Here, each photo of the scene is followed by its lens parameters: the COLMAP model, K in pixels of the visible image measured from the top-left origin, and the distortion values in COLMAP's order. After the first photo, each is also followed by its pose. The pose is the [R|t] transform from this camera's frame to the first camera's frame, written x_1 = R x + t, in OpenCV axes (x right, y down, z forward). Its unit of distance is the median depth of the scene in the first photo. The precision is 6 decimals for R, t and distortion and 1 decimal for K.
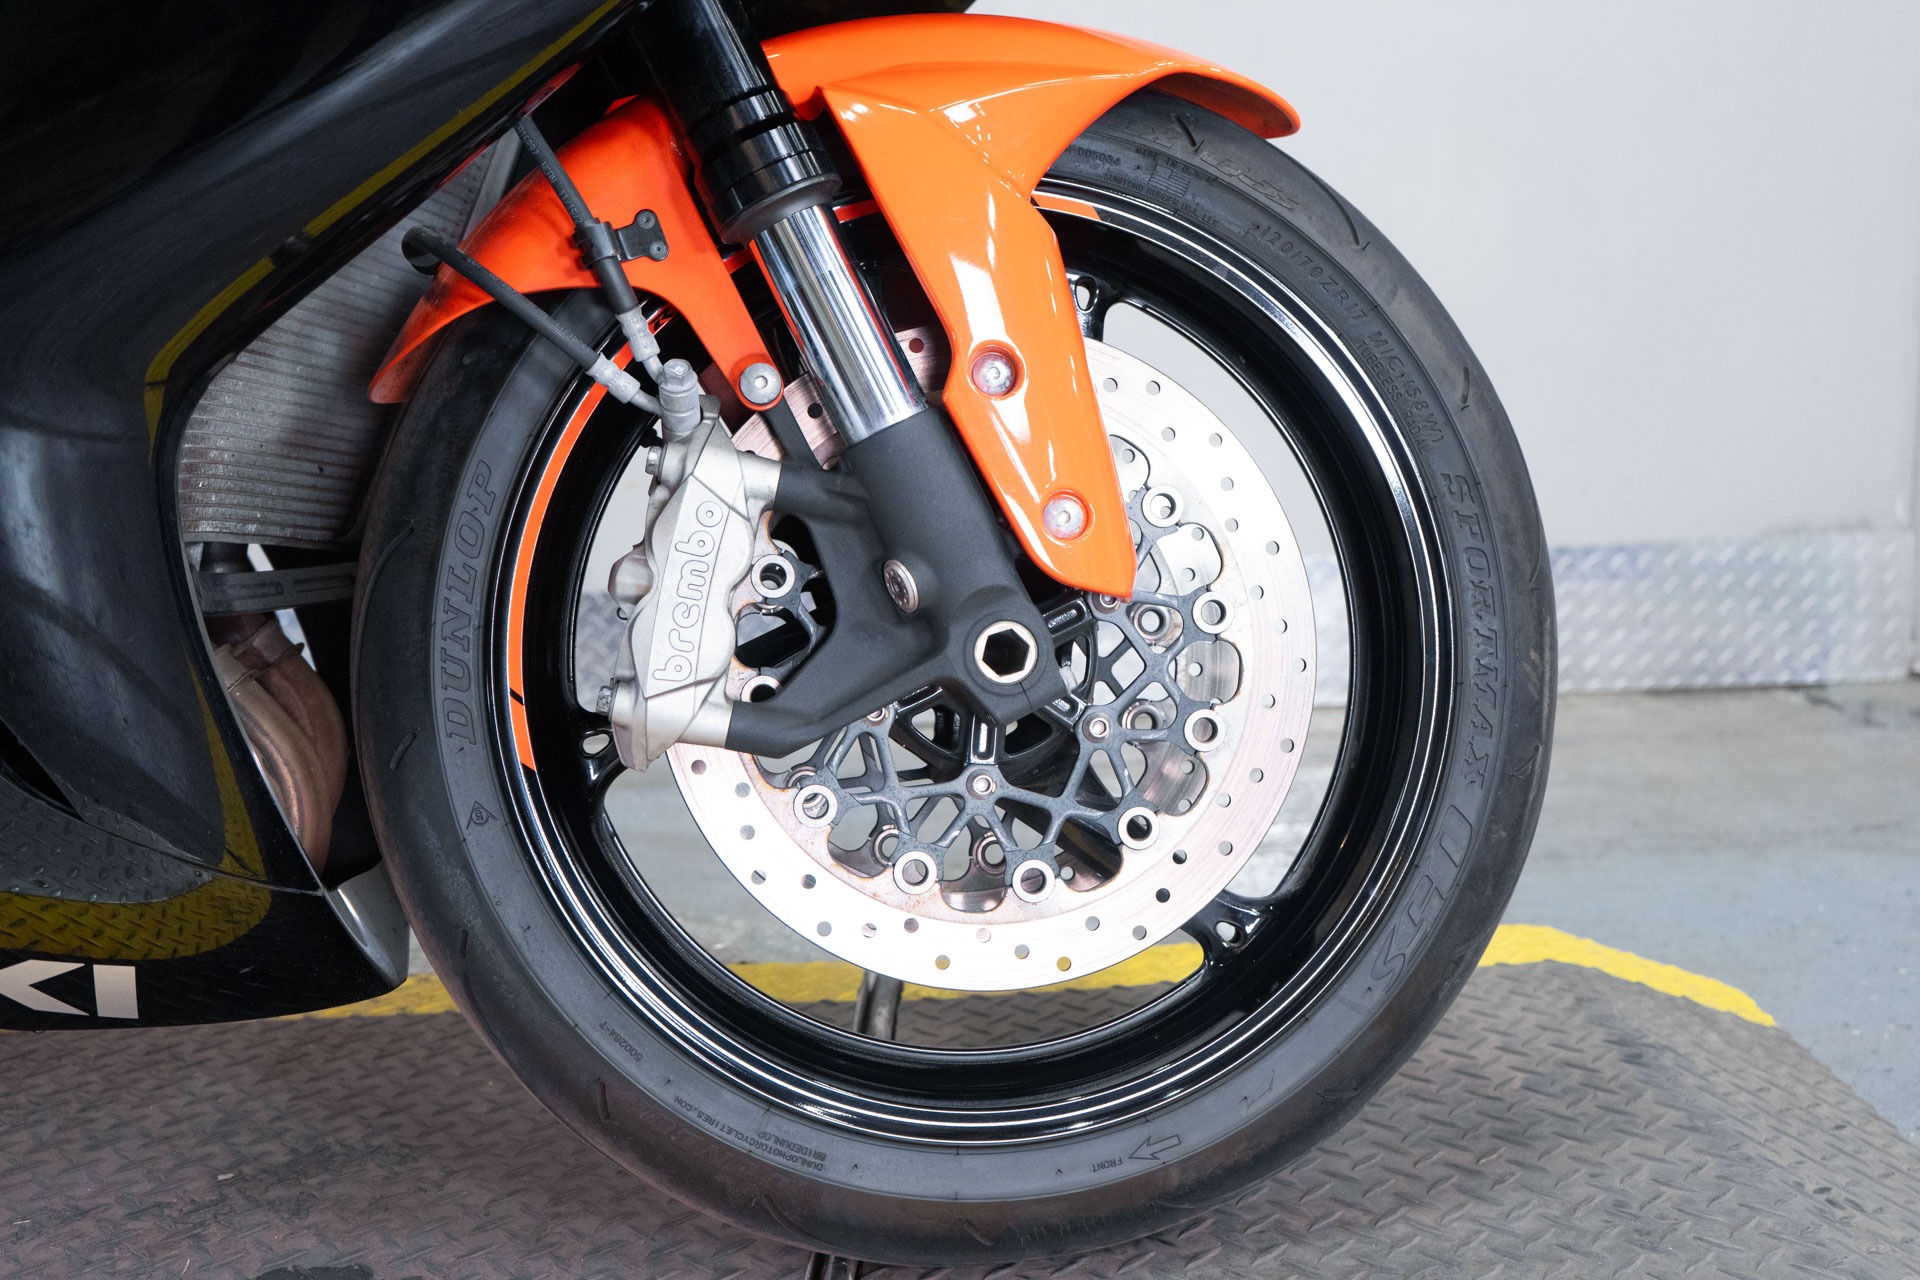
lens RADIAL K [[1913.5, 0, 965.3], [0, 1913.5, 636.5], [0, 0, 1]] dist [0.012048, 0.000000]
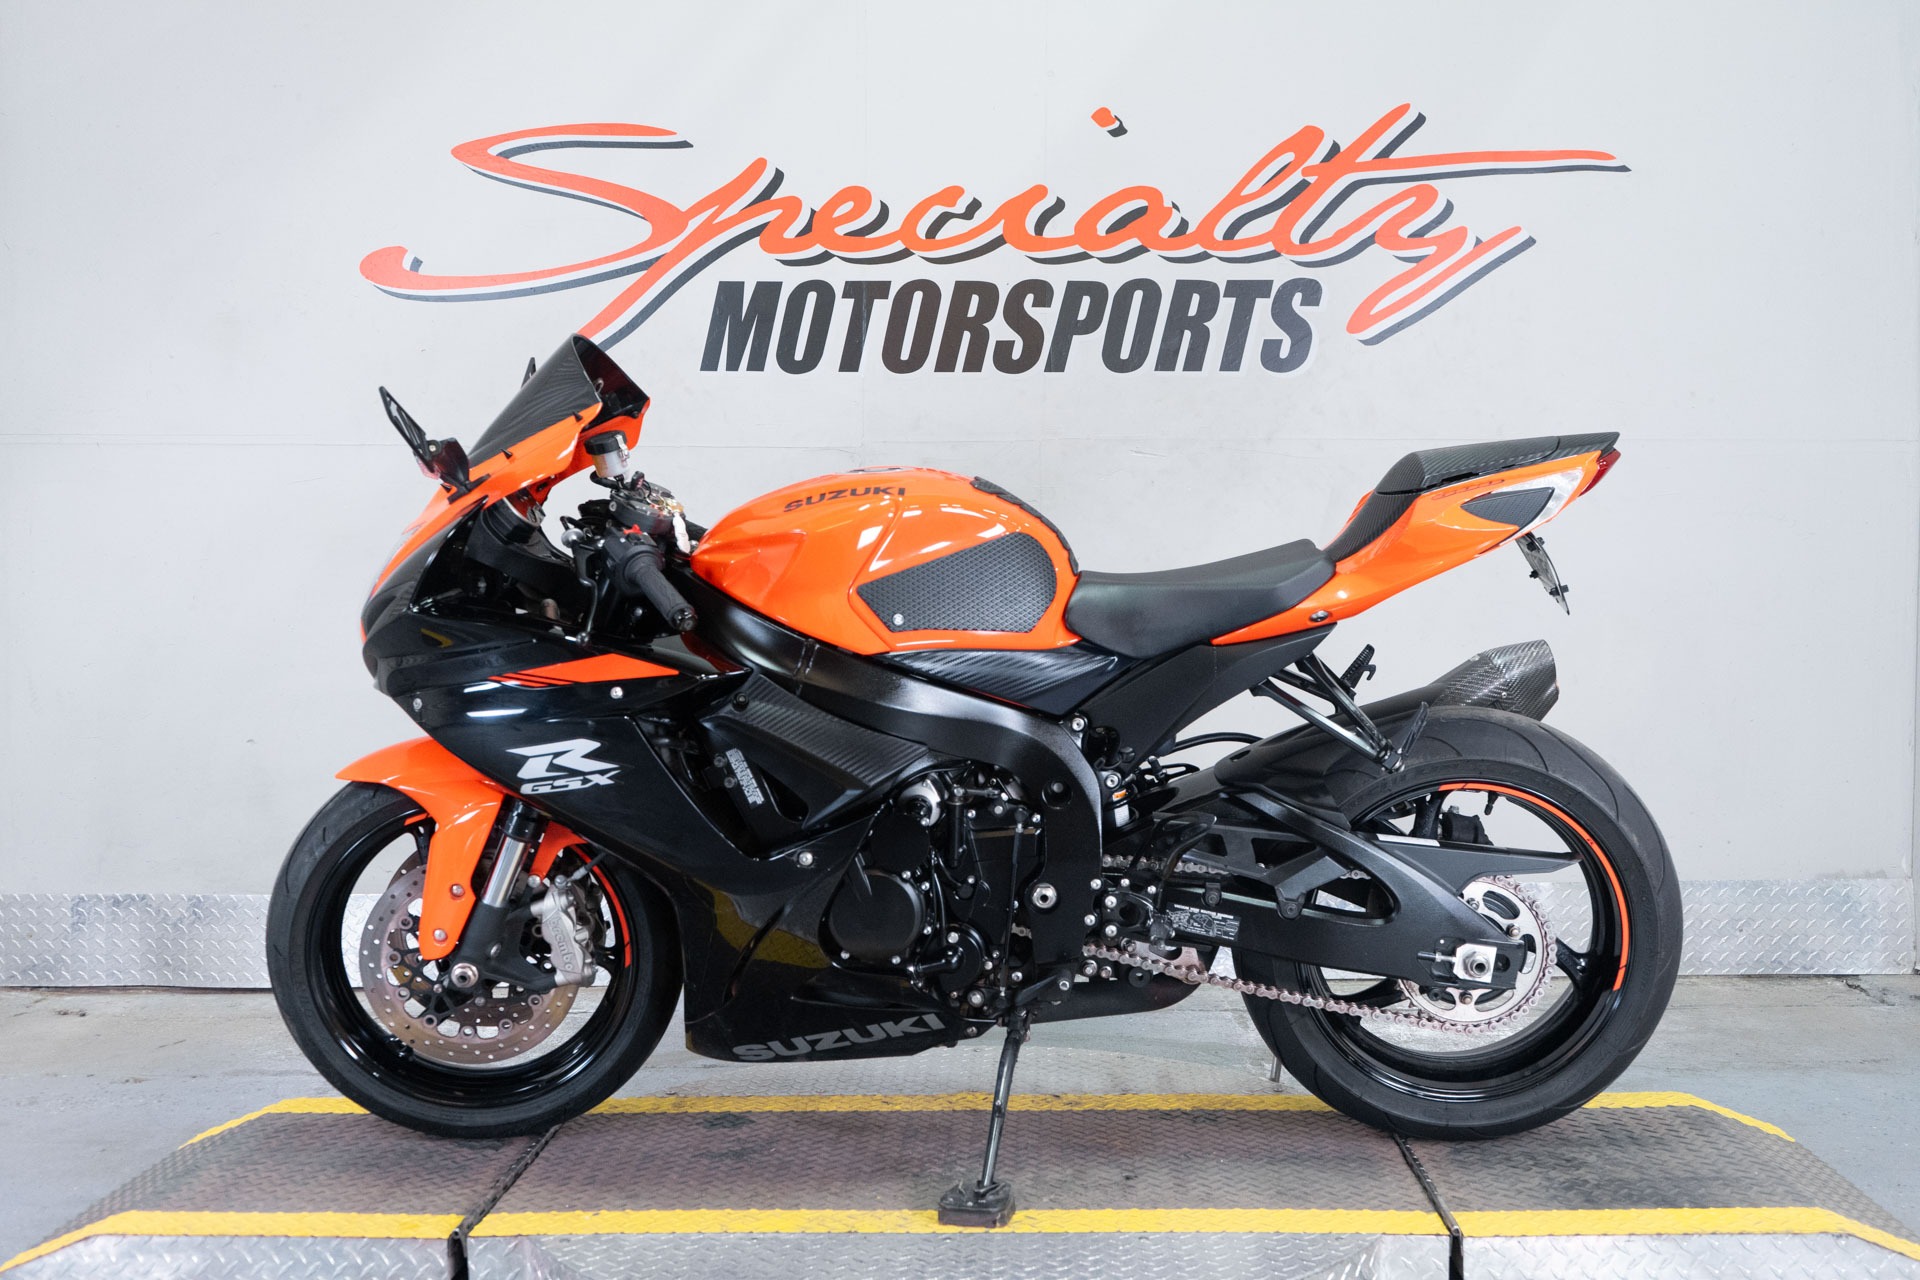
lens RADIAL K [[1963.9, 0, 957.4], [0, 1963.9, 637.3], [0, 0, 1]] dist [0.013815, 0.000000]
pose [[0.998832, 0.028990, -0.038659, -0.663924], [-0.033433, 0.992241, -0.119752, -0.092616], [0.034888, 0.120904, 0.992051, -1.873124]]
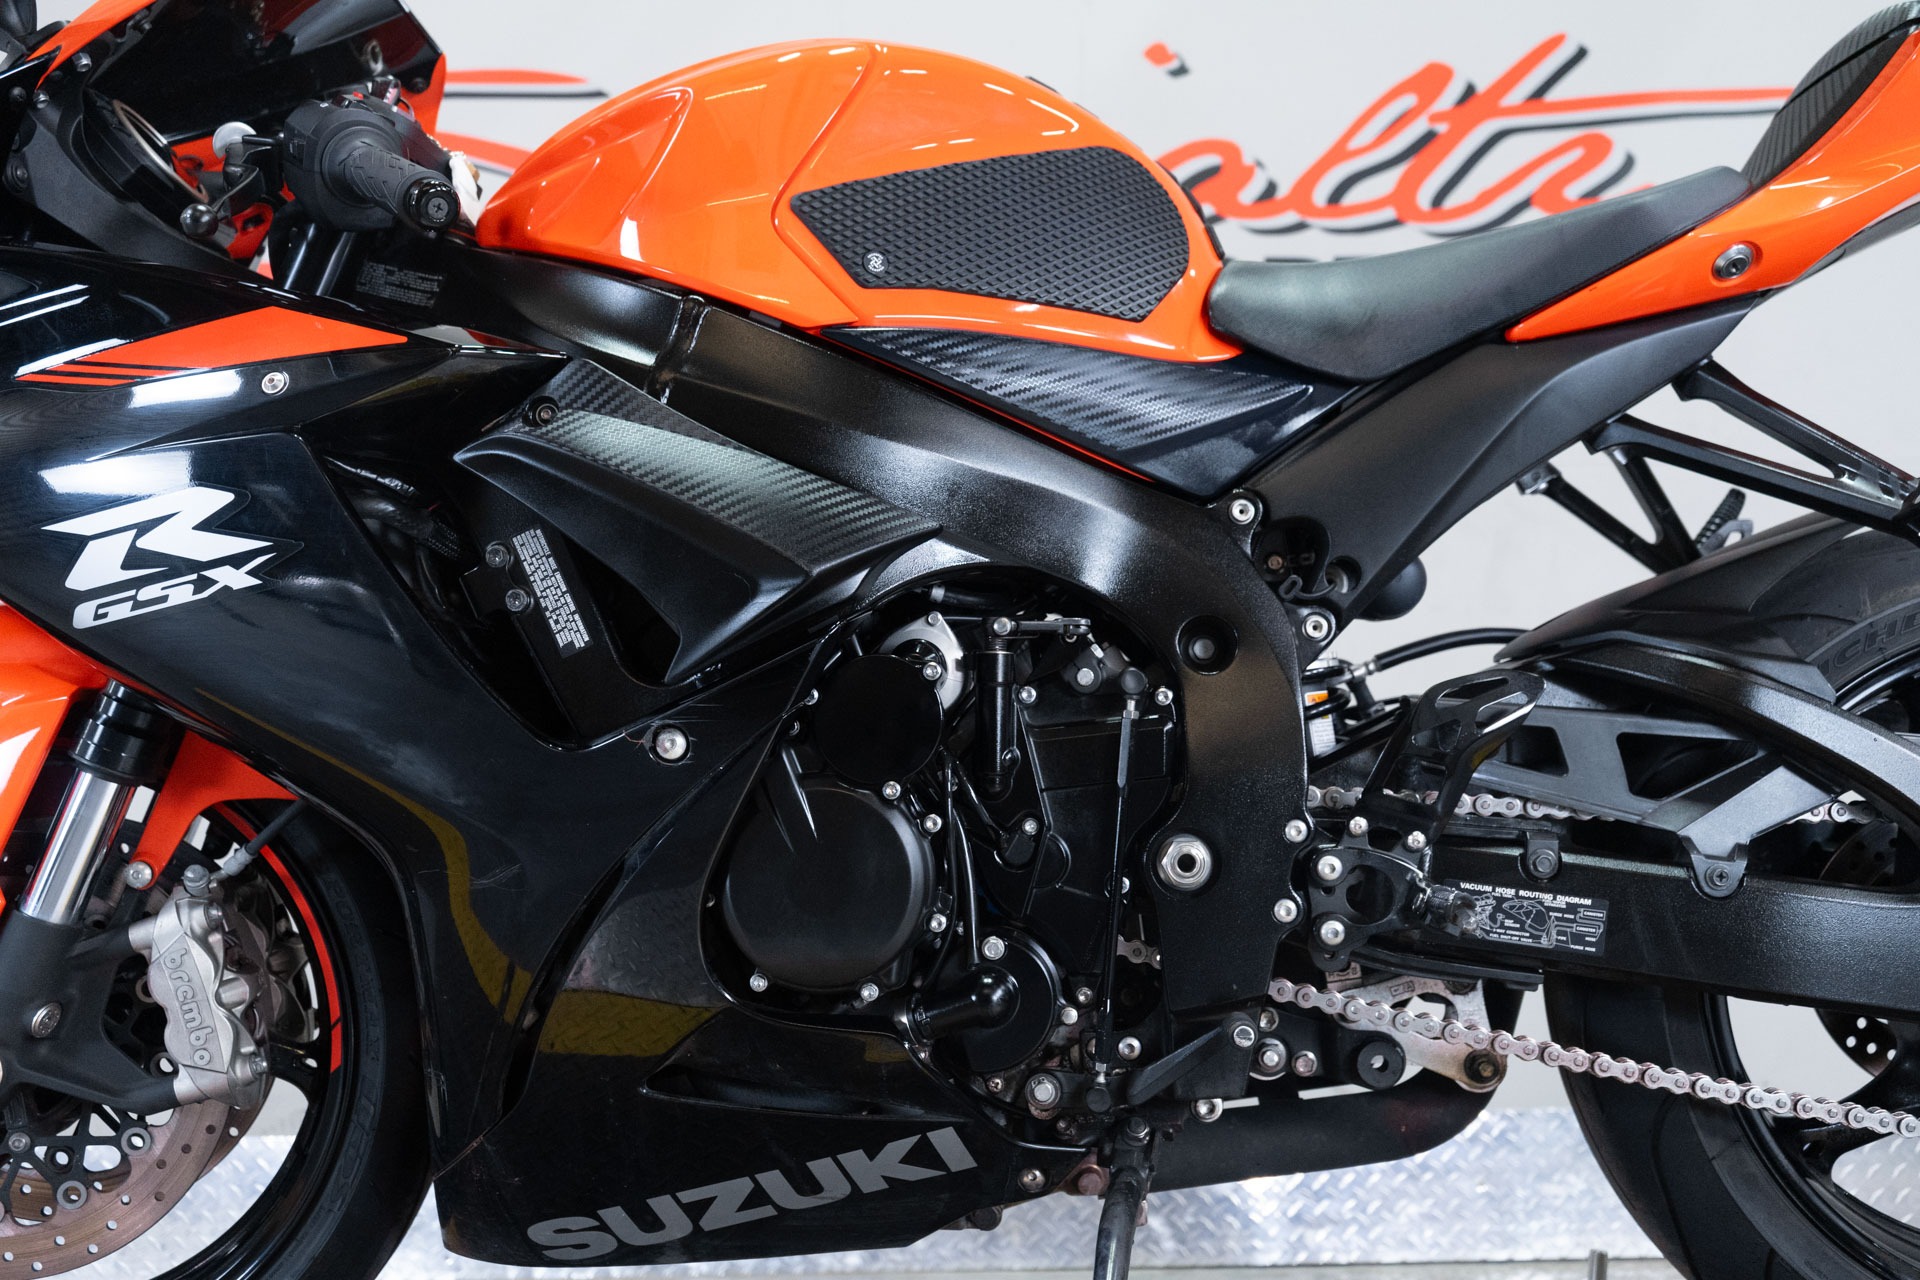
lens RADIAL K [[1913.5, 0, 950.7], [0, 1913.5, 624.1], [0, 0, 1]] dist [0.012048, 0.000000]
pose [[0.998970, 0.012467, -0.043621, -0.742920], [-0.026427, 0.941448, -0.336121, 0.227026], [0.036876, 0.336927, 0.940808, -0.282109]]
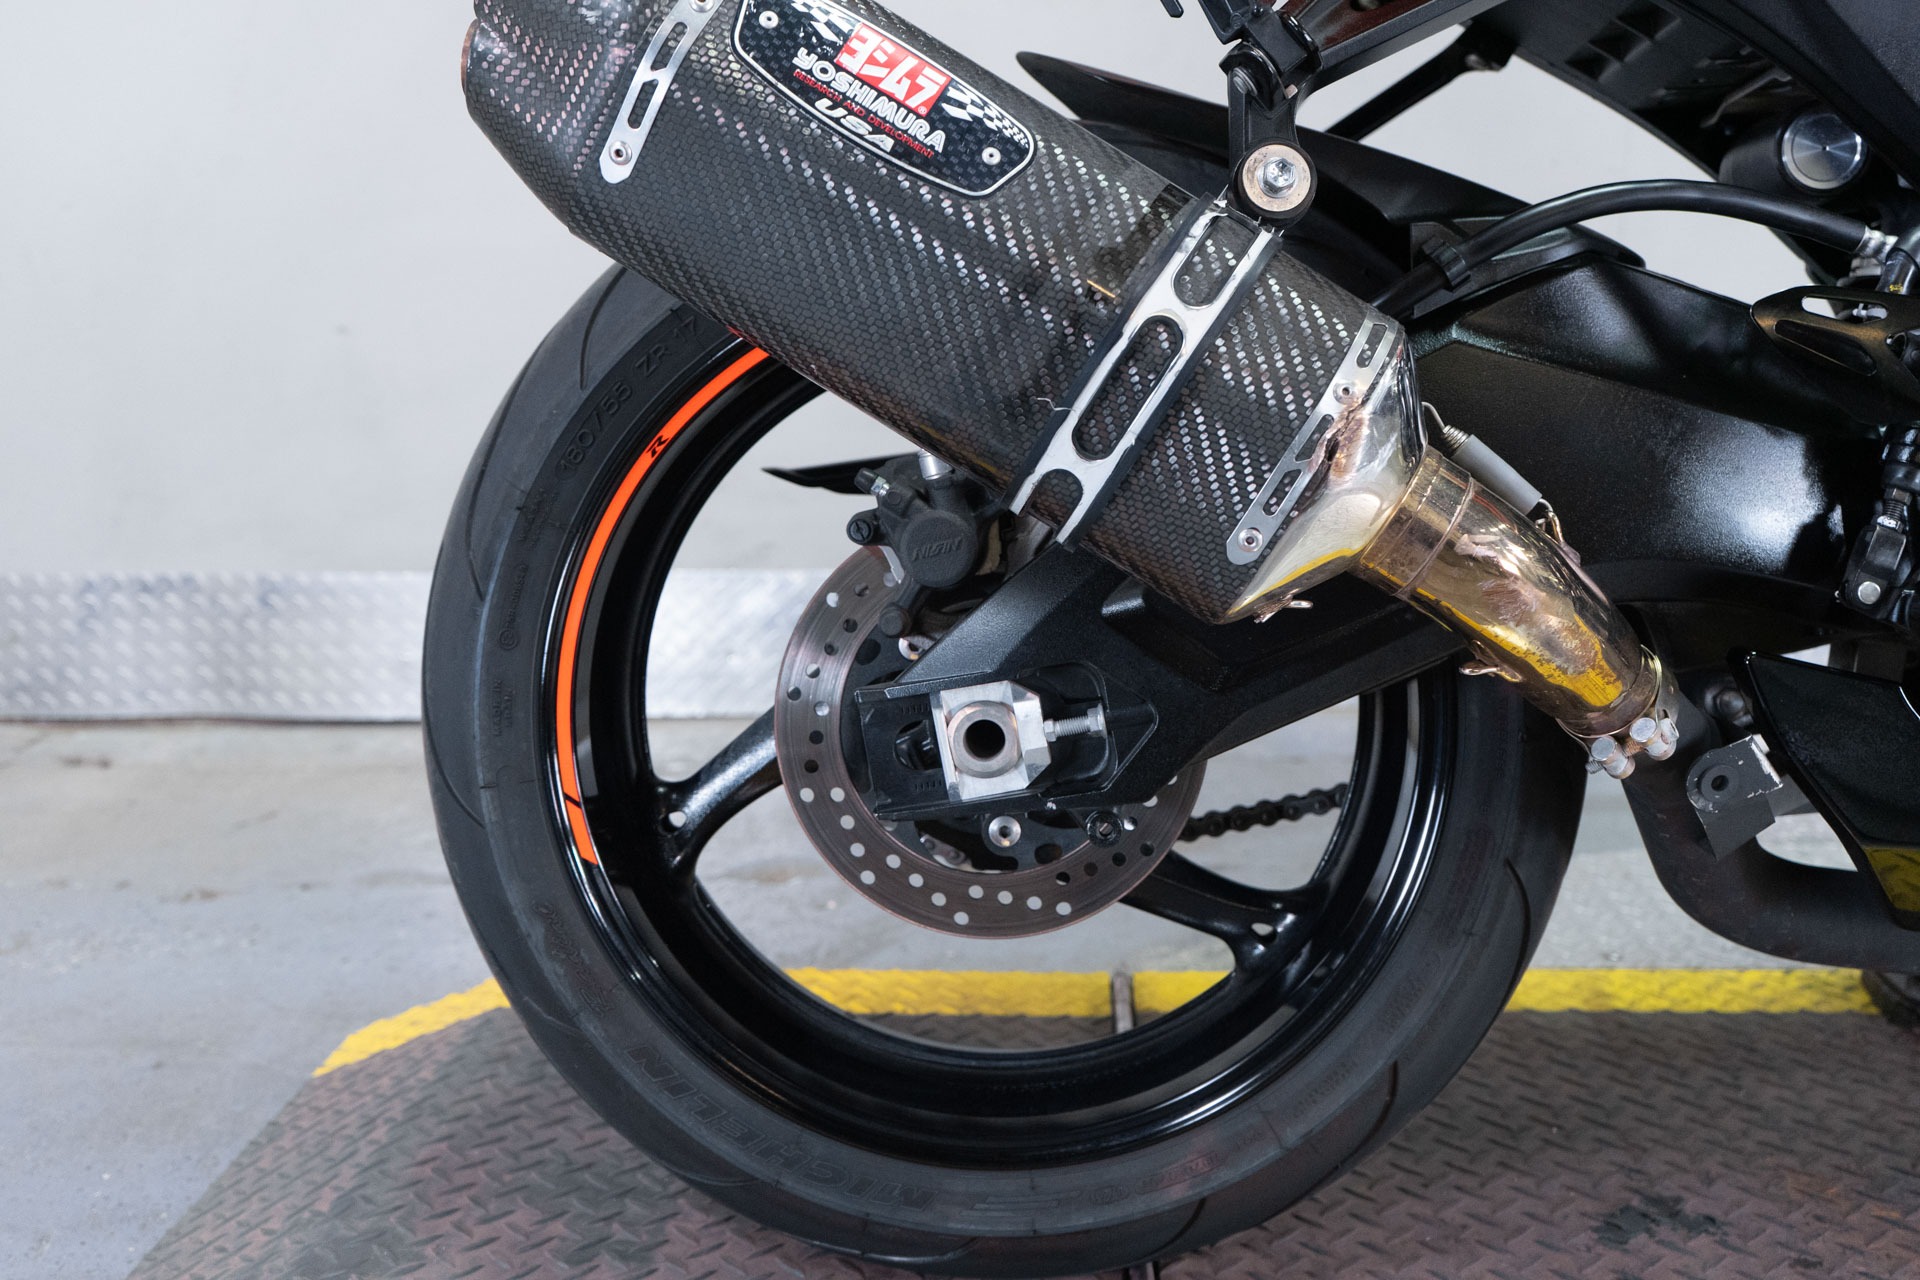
lens RADIAL K [[1913.5, 0, 949.3], [0, 1913.5, 660.7], [0, 0, 1]] dist [0.012048, 0.000000]
pose [[0.998858, 0.034748, -0.032779, -1.522797], [-0.033240, 0.998412, 0.045477, -0.021453], [0.034307, -0.044336, 0.998427, -0.052906]]
